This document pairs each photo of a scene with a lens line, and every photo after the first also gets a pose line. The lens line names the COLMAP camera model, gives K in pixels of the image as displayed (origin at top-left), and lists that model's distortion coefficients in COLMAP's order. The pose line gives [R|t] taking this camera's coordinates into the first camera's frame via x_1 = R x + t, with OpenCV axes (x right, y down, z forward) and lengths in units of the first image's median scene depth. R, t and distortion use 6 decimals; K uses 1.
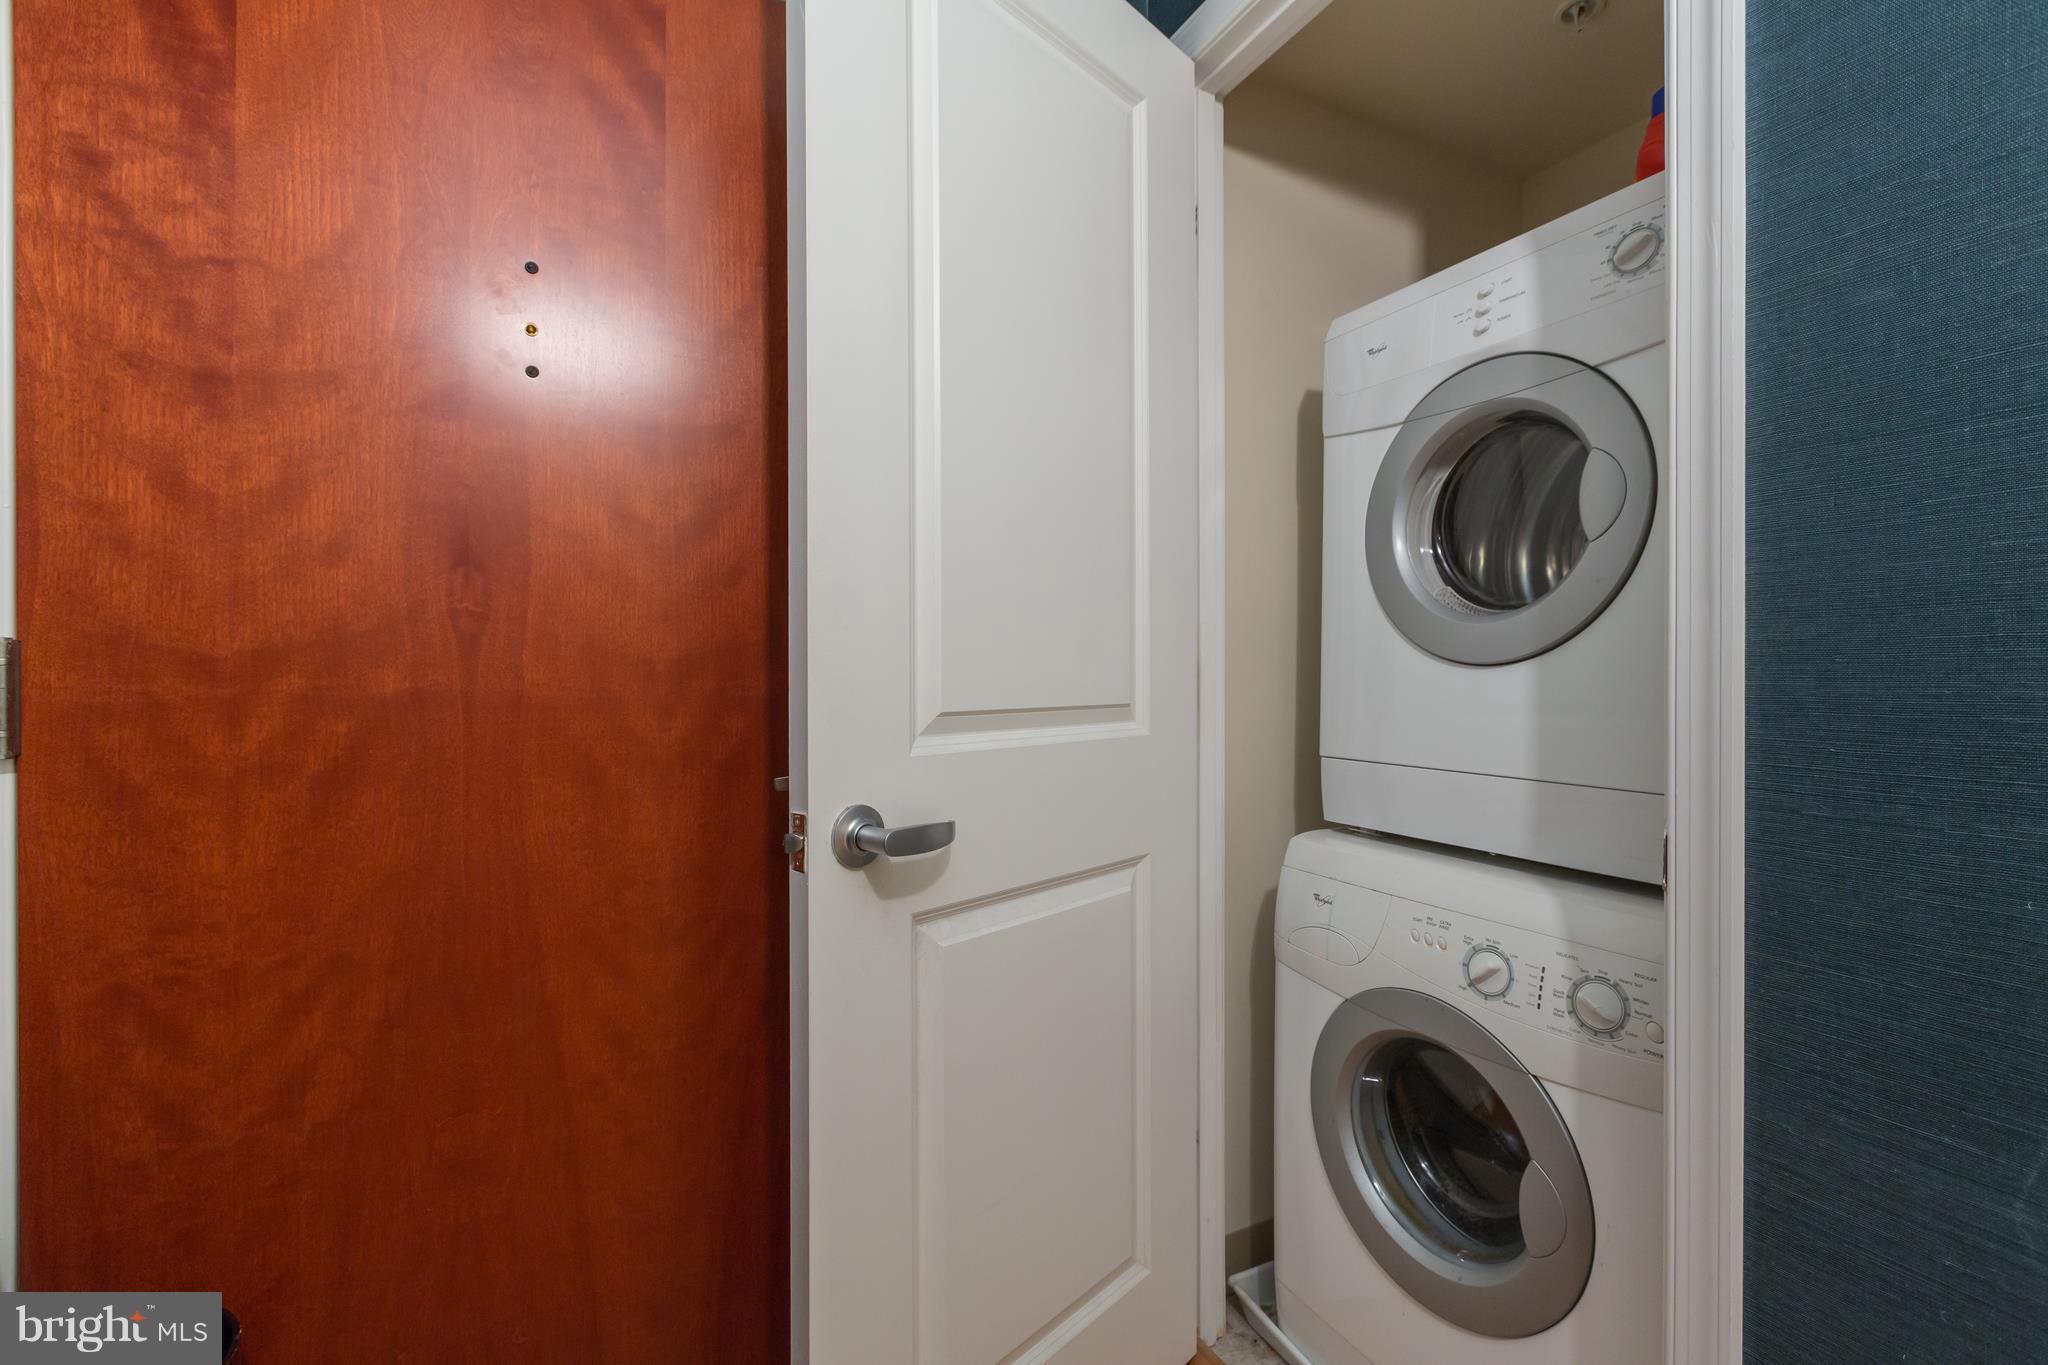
lens RADIAL K [[897.1, 0, 1016.7], [0, 897.1, 673.2], [0, 0, 1]] dist [0.002798, -0.001007]
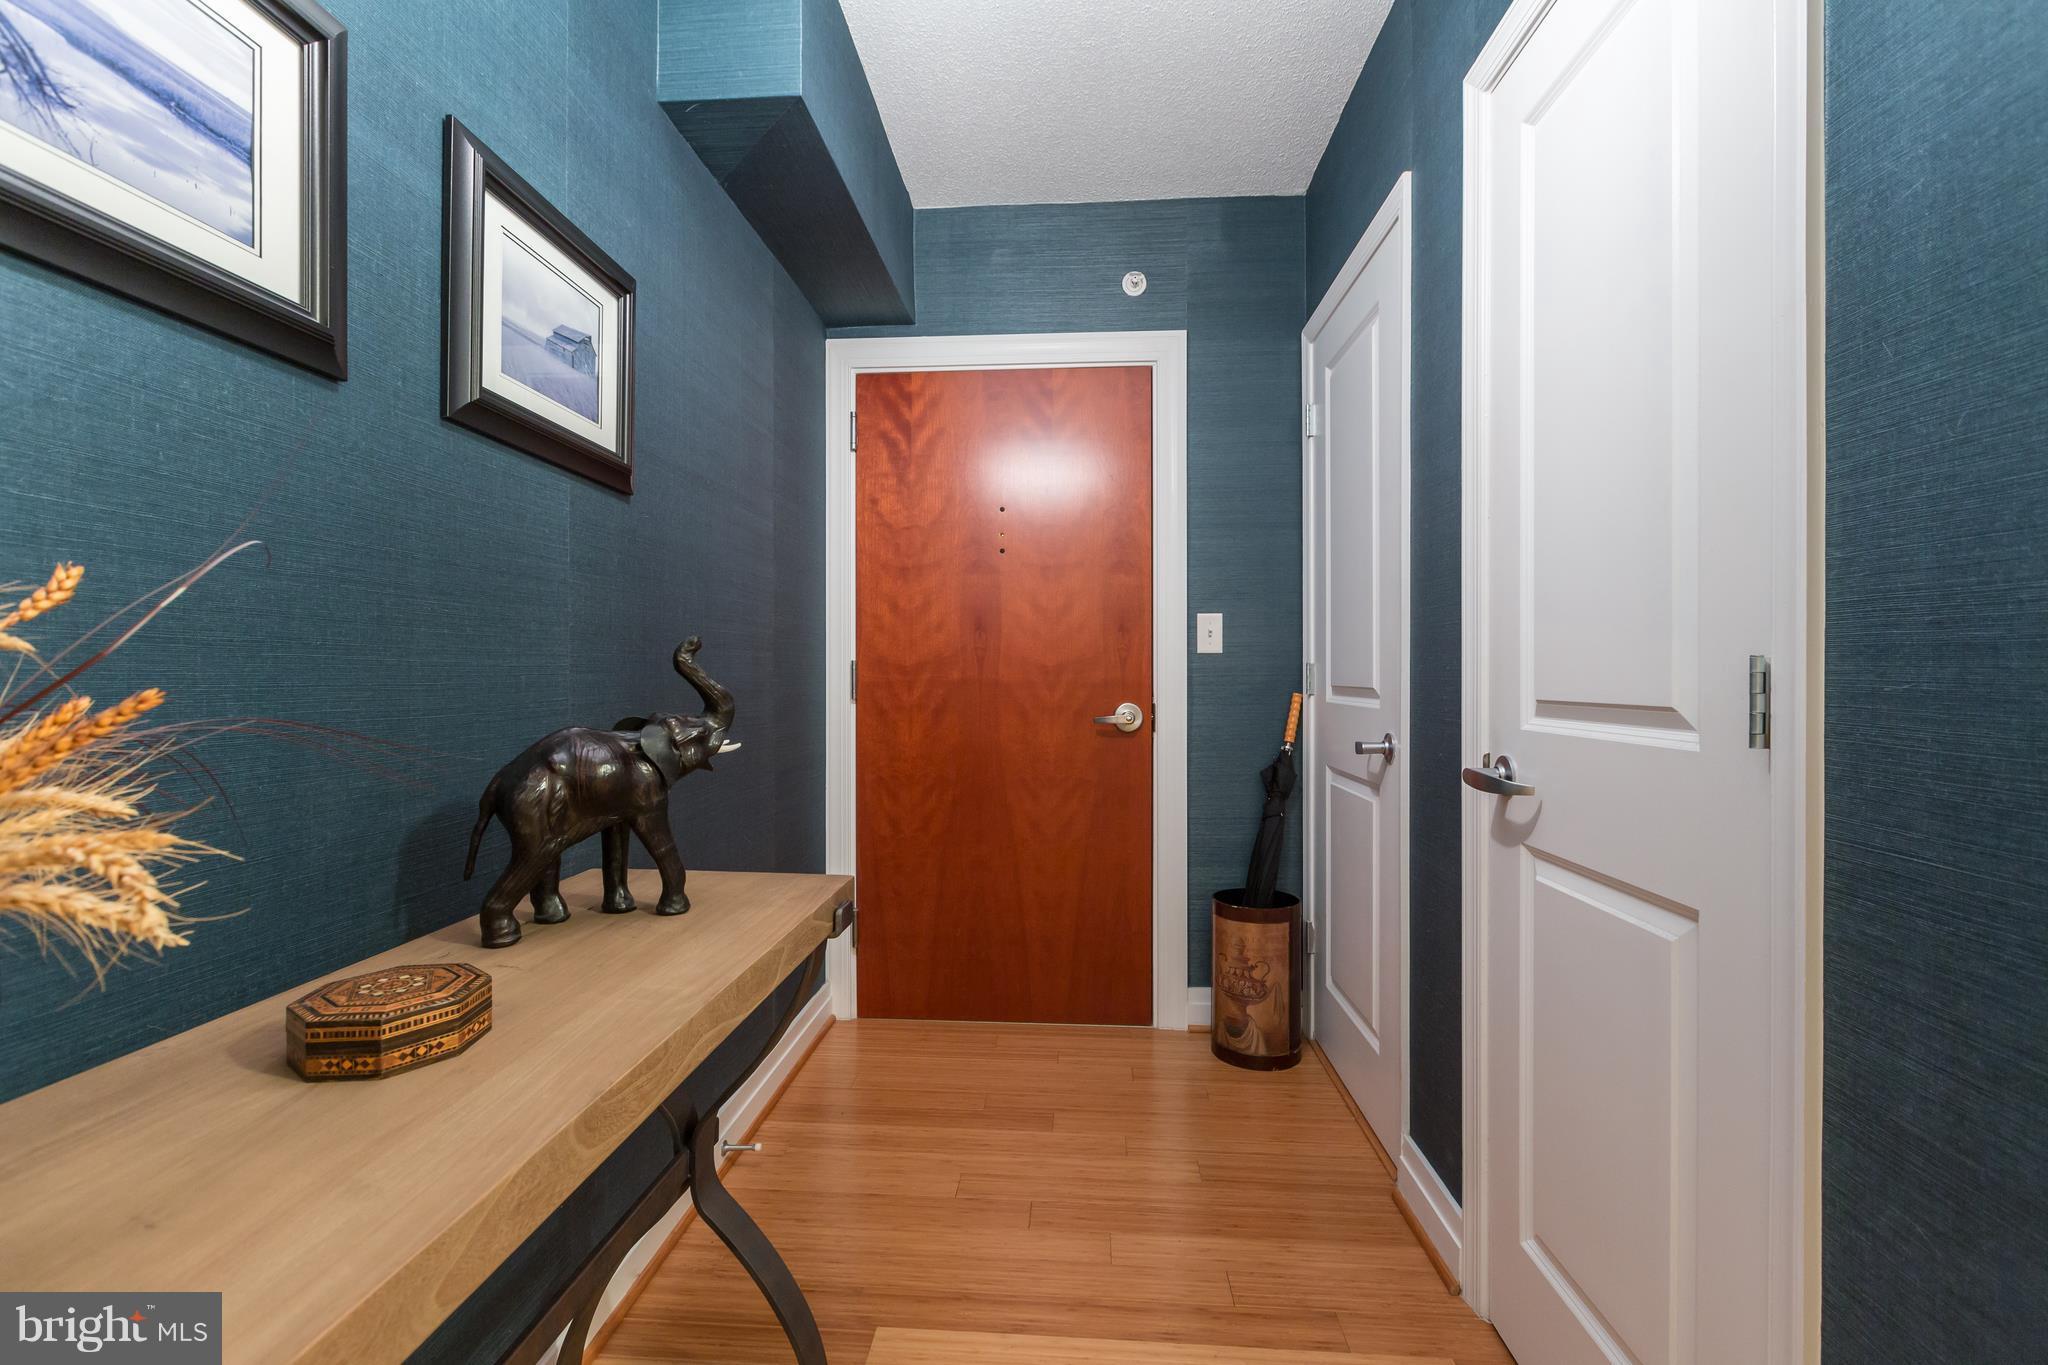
lens RADIAL K [[897.1, 0, 1024.5], [0, 897.1, 674.8], [0, 0, 1]] dist [0.002798, -0.001007]
pose [[0.862115, 0.002771, -0.506705, 0.880978], [-0.001242, 0.999994, 0.003355, -0.000160], [0.506711, -0.002263, 0.862113, -1.268397]]
